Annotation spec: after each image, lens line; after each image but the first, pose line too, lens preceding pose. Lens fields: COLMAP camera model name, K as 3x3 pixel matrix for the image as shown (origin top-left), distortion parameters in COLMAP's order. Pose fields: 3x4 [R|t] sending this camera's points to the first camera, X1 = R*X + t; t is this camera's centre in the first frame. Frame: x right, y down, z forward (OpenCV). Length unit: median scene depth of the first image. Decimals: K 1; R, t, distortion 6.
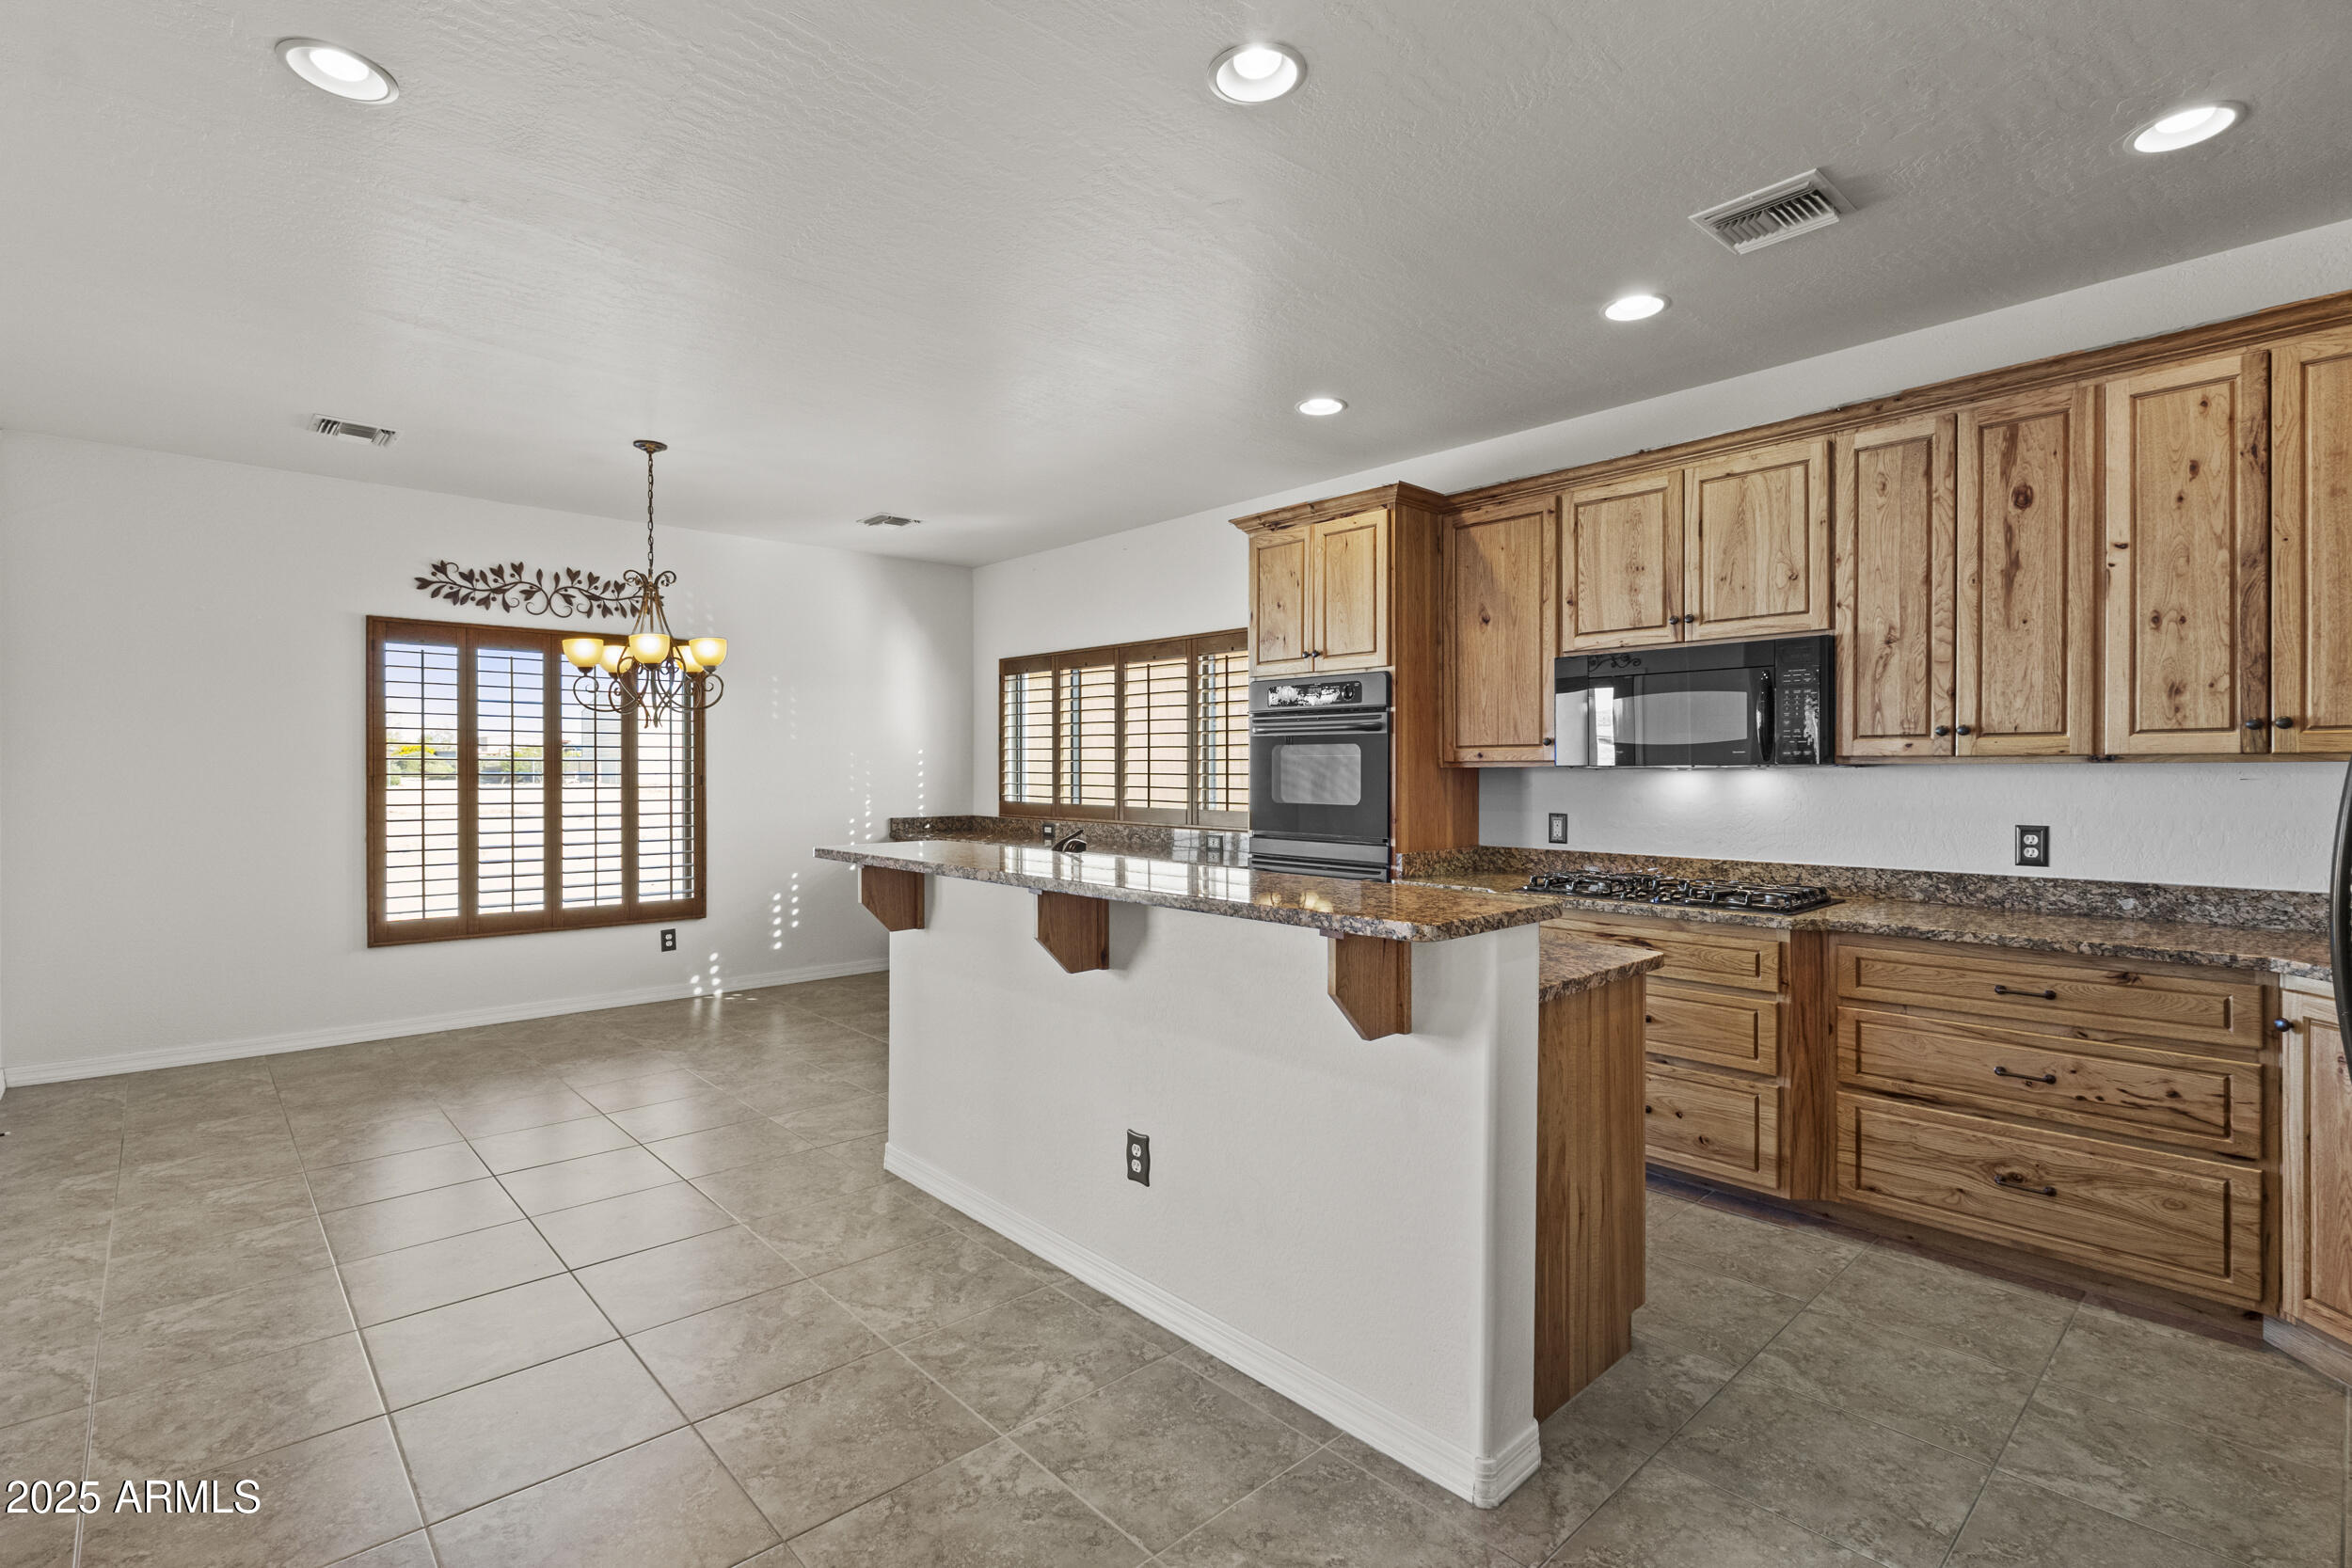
lens RADIAL K [[1059.9, 0, 1140.0], [0, 1059.9, 788.2], [0, 0, 1]] dist [-0.001718, 0.000248]
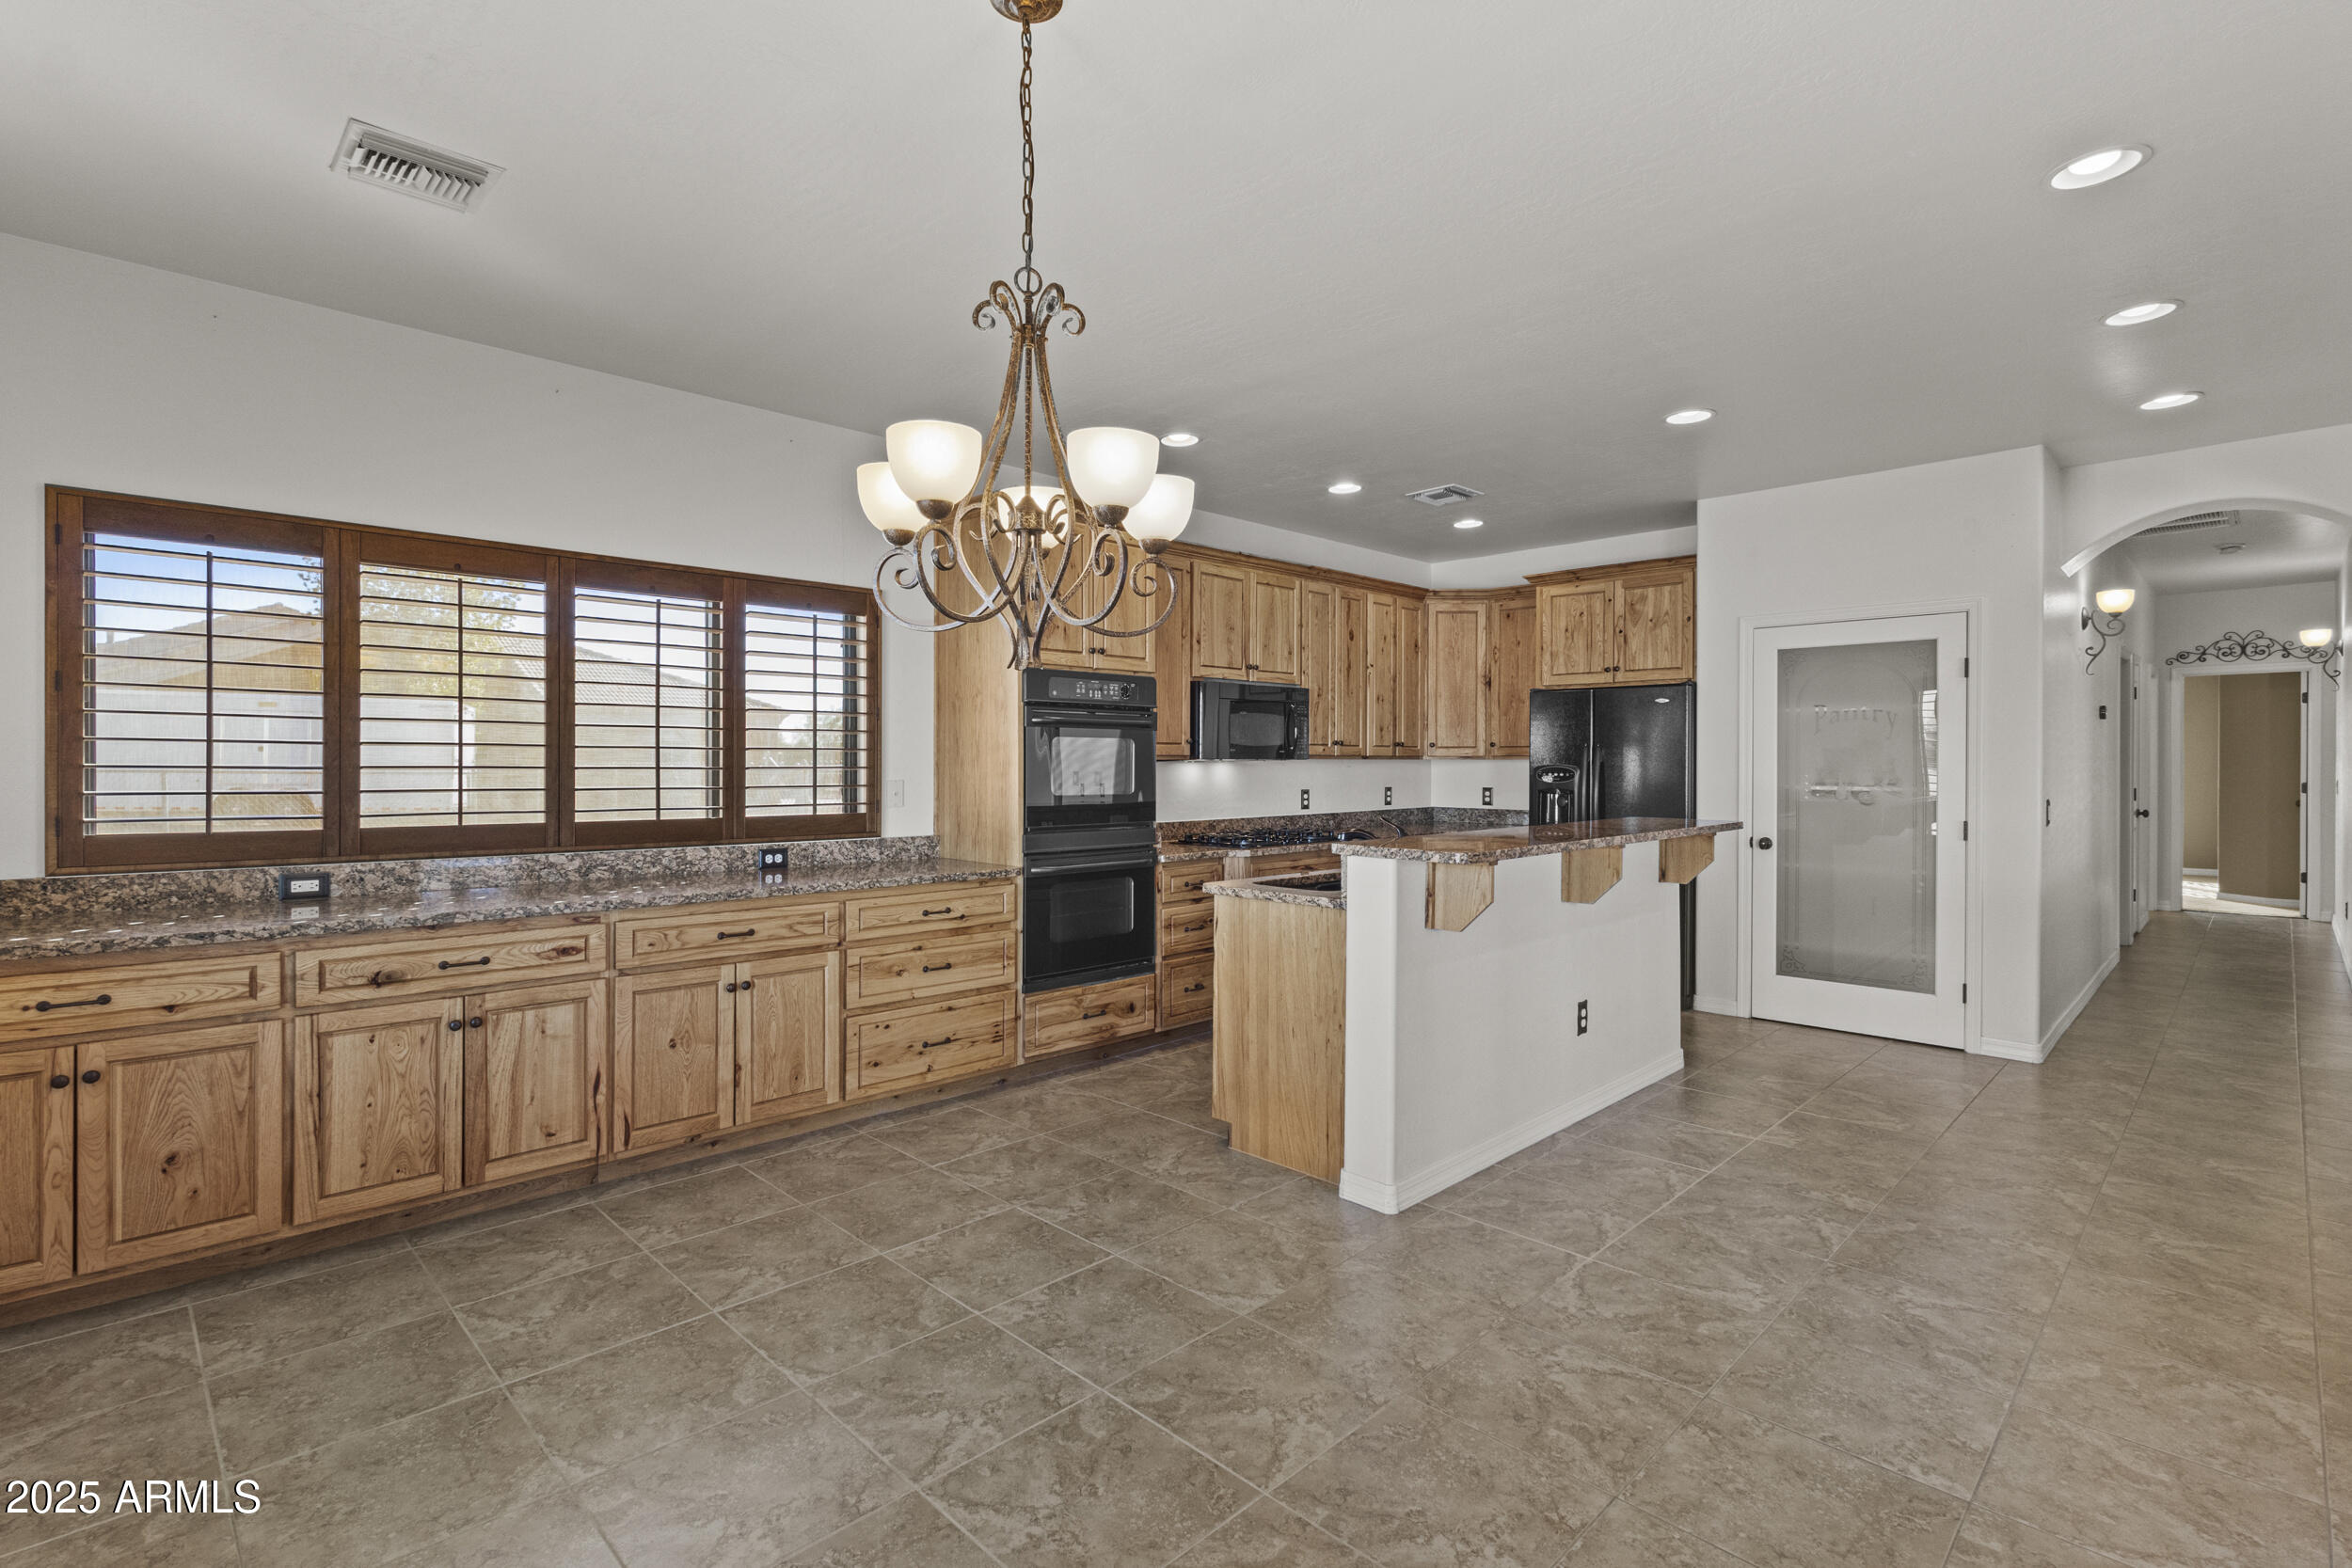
lens RADIAL K [[1090.3, 0, 1161.5], [0, 1090.3, 777.8], [0, 0, 1]] dist [0.001369, 0.000474]
pose [[-0.034706, -0.017680, 0.999241, -0.728800], [0.012260, 0.999761, 0.018115, -0.016408], [-0.999322, 0.012880, -0.034481, 0.773812]]
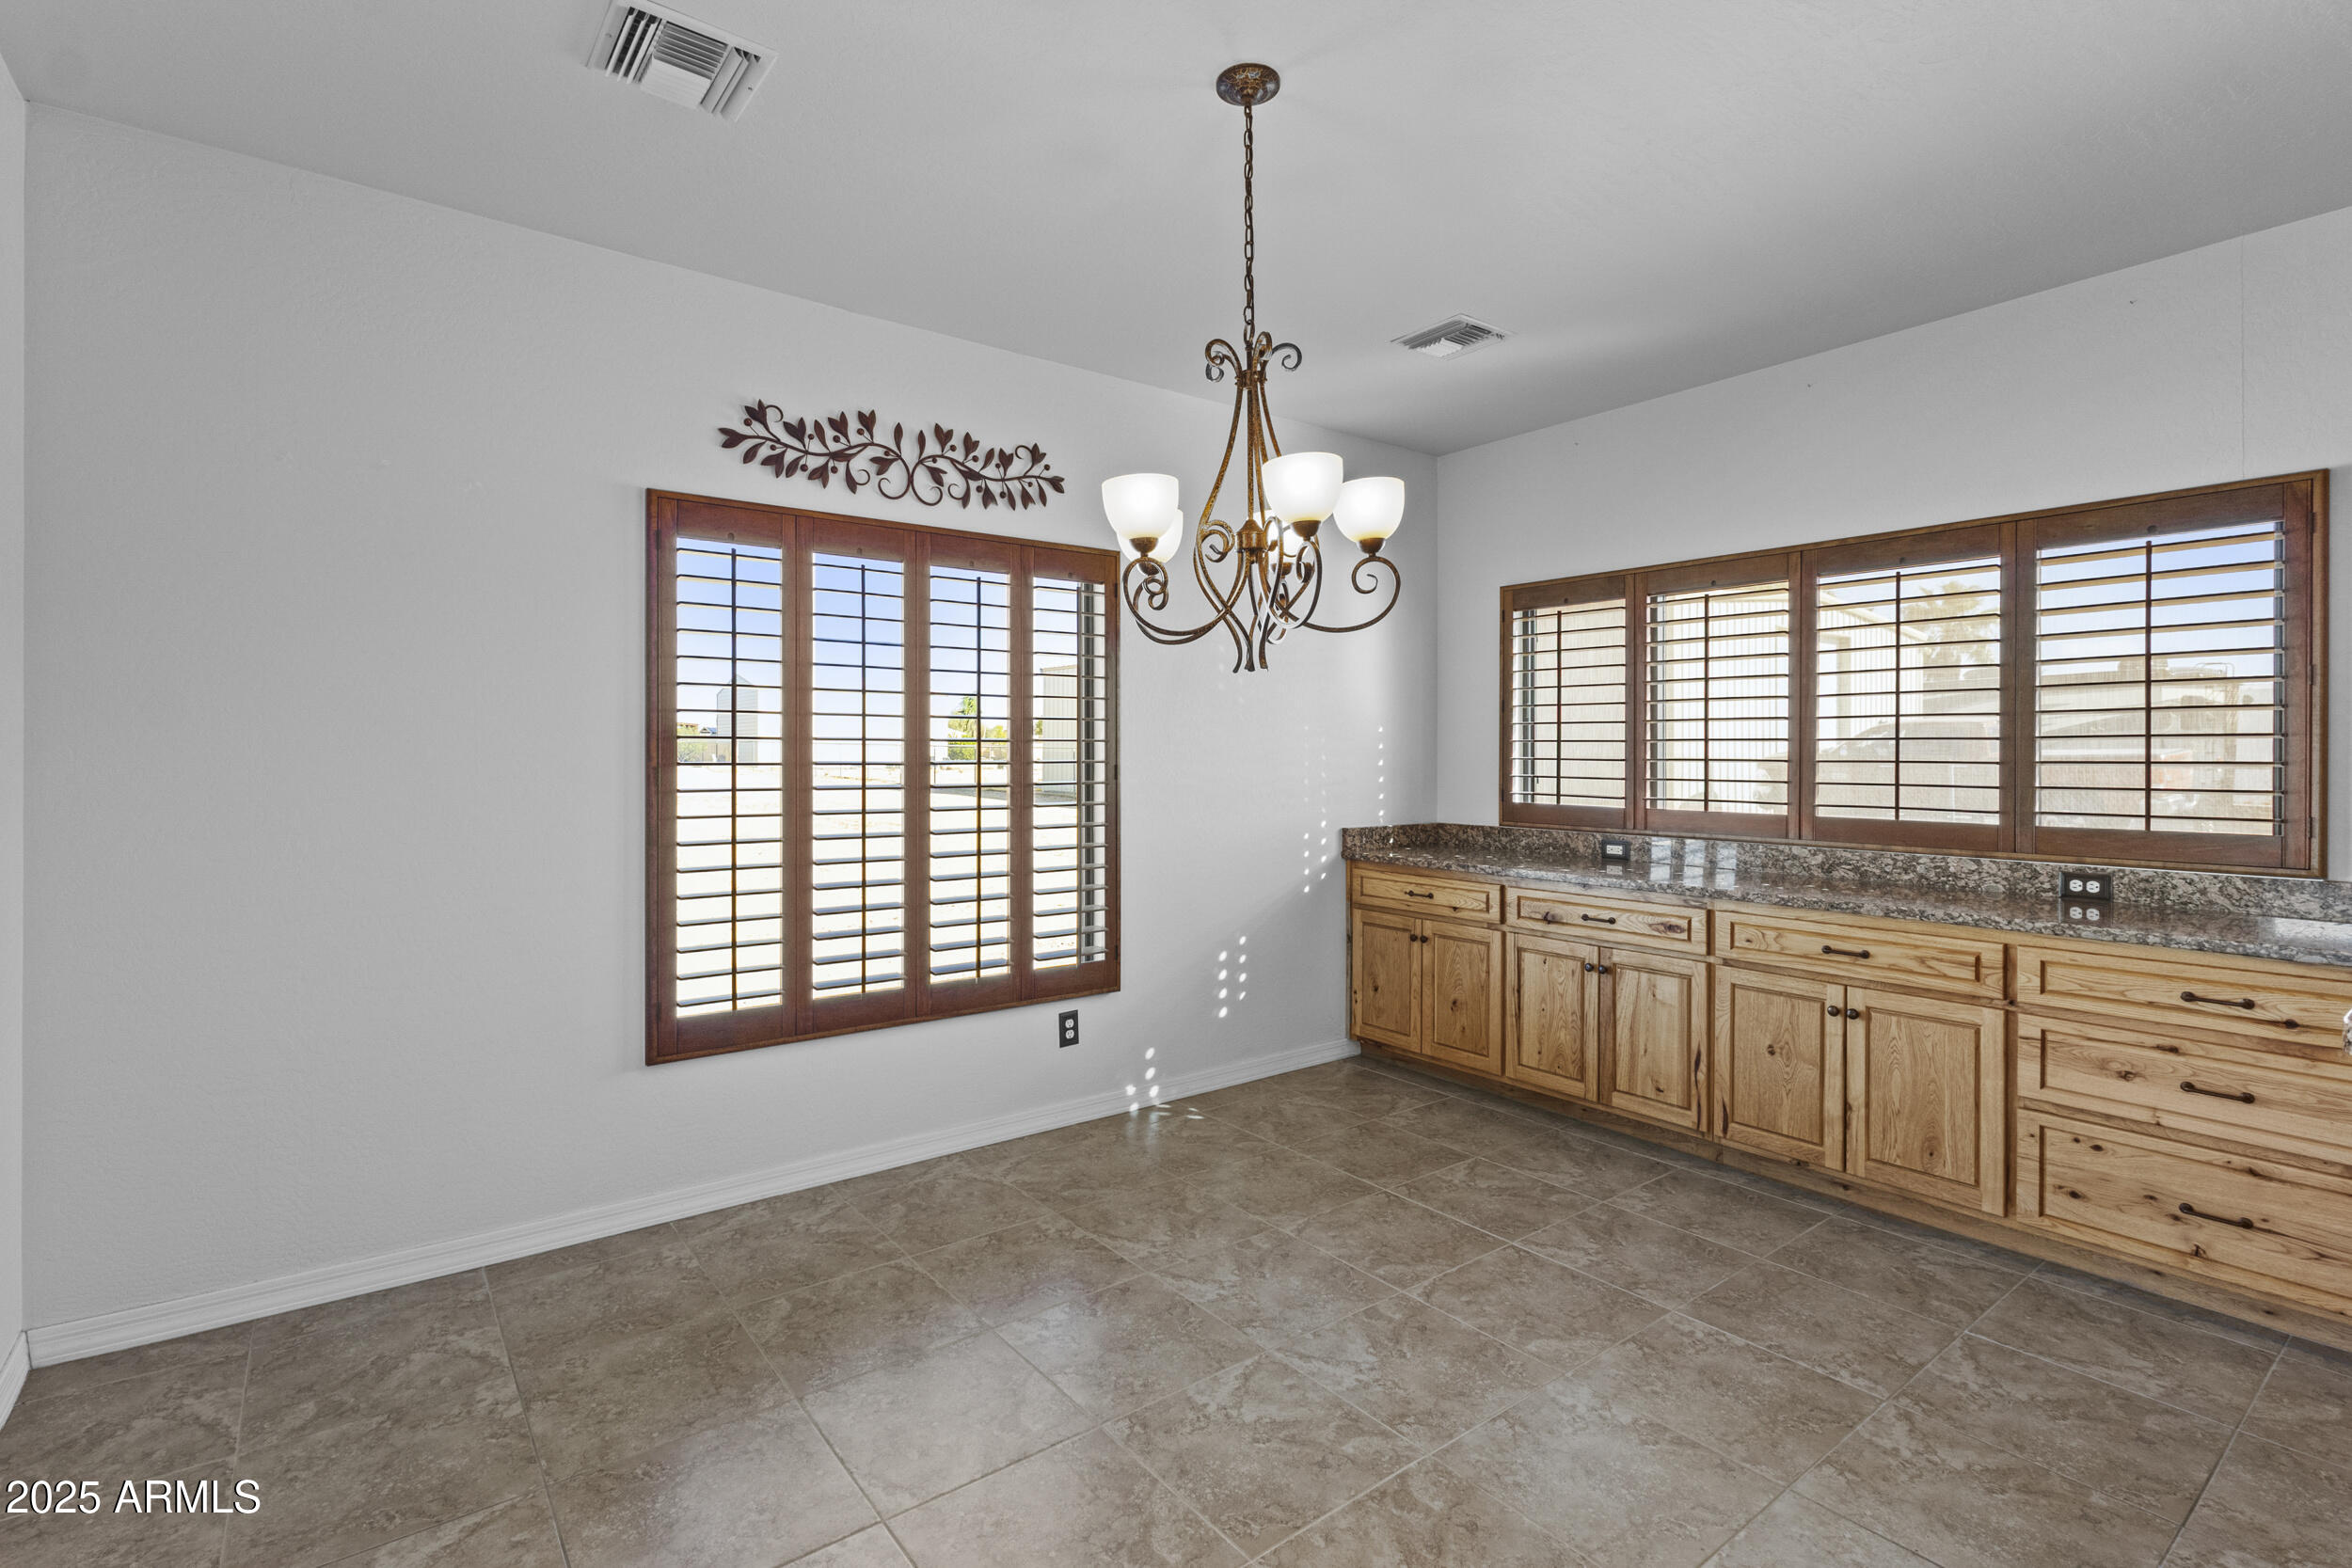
lens RADIAL K [[1089.9, 0, 1153.6], [0, 1089.9, 772.7], [0, 0, 1]] dist [0.011008, 0.000124]
pose [[0.995674, -0.000209, -0.092910, -0.369664], [0.000158, 1.000000, -0.000565, -0.007248], [0.092910, 0.000548, 0.995674, 0.399544]]
